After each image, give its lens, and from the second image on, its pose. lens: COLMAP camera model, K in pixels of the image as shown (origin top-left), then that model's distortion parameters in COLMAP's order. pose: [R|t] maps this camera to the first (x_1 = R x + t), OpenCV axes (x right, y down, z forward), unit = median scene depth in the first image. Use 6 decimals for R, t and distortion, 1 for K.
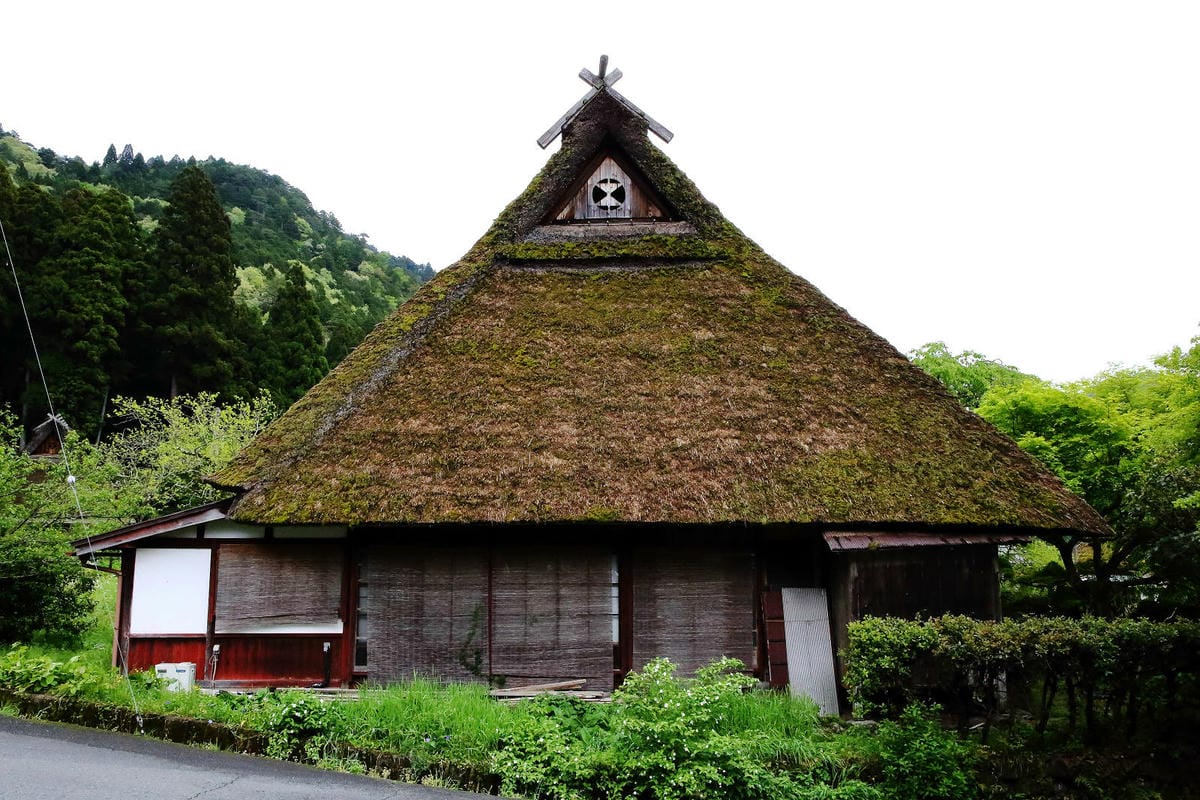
lens RADIAL K [[1035.3, 0, 600.0], [0, 1035.3, 400.0], [0, 0, 1]] dist [-0.082845, 0.181778]
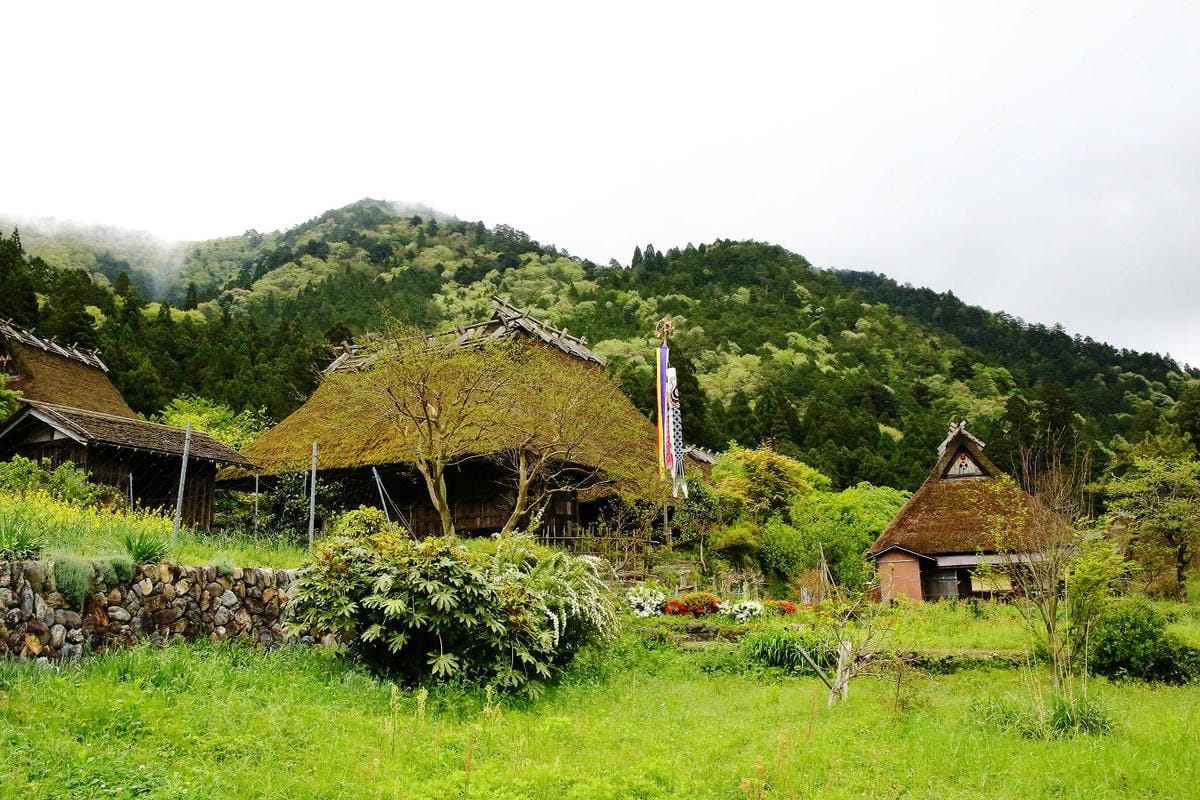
lens RADIAL K [[1124.5, 0, 600.0], [0, 1124.5, 400.0], [0, 0, 1]] dist [-0.011280, -0.002511]
pose [[0.868364, -0.123022, -0.480427, 0.079853], [0.108211, 0.992403, -0.058533, -0.012844], [0.483978, -0.001159, 0.875080, -0.132604]]
